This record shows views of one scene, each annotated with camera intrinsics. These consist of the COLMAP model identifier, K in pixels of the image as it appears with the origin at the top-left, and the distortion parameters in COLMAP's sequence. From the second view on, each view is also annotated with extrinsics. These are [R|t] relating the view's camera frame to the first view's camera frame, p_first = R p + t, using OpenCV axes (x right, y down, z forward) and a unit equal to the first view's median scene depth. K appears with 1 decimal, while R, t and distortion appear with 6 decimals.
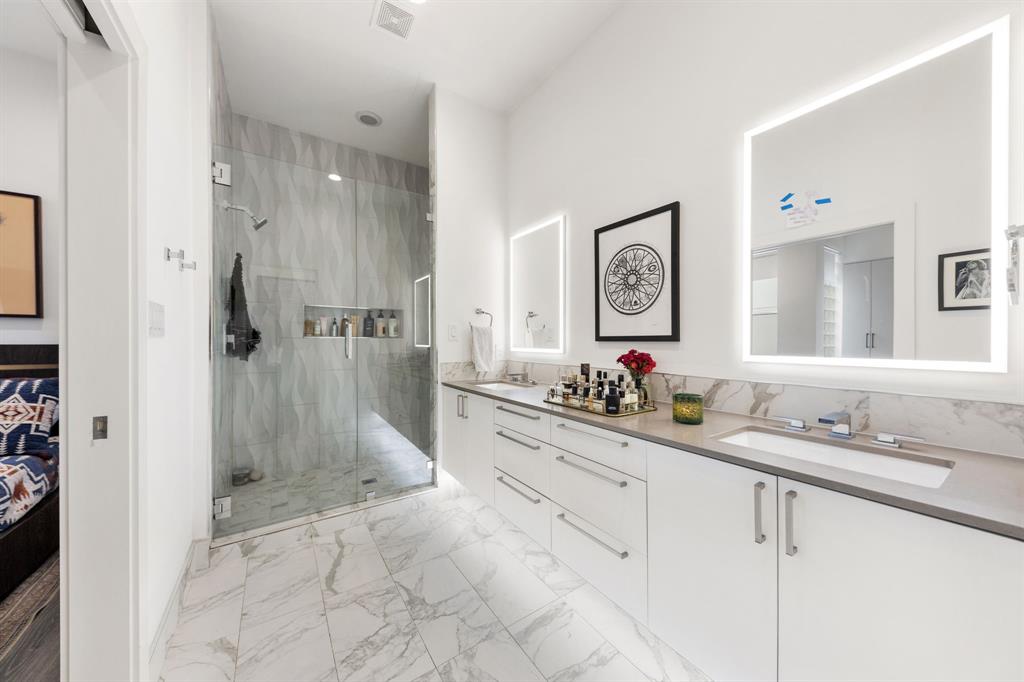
lens RADIAL K [[352.6, 0, 514.1], [0, 352.6, 341.8], [0, 0, 1]] dist [0.000871, -0.000080]
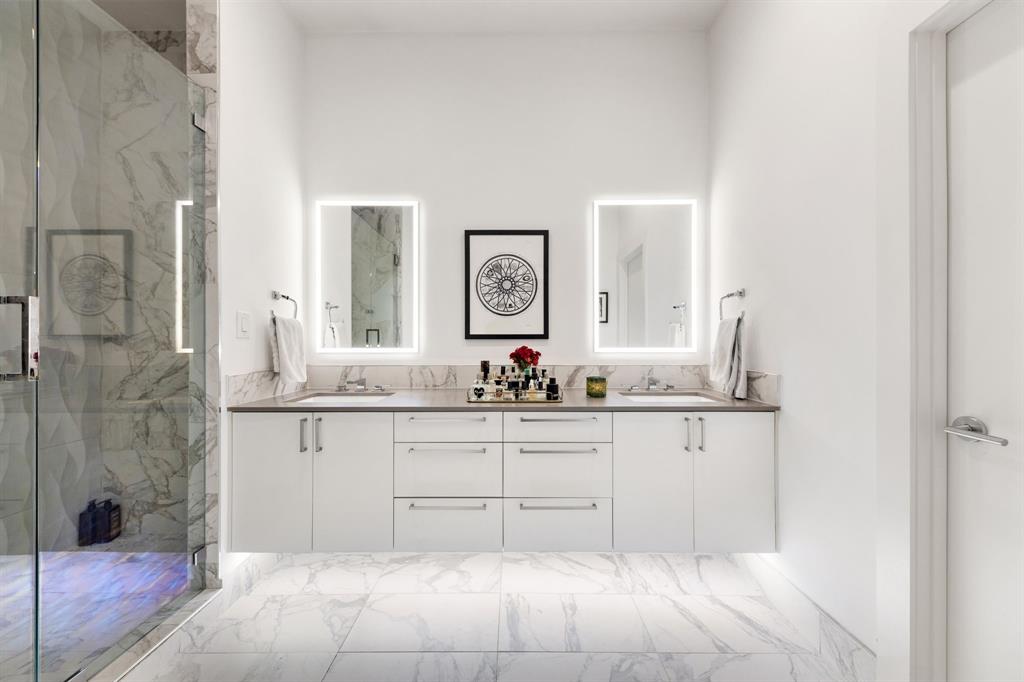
lens RADIAL K [[352.6, 0, 515.0], [0, 352.6, 338.0], [0, 0, 1]] dist [0.000871, -0.000080]
pose [[0.546789, 0.003951, 0.837261, -0.603974], [0.004642, 0.999959, -0.007751, 0.004191], [-0.837257, 0.008125, 0.546749, 0.357510]]
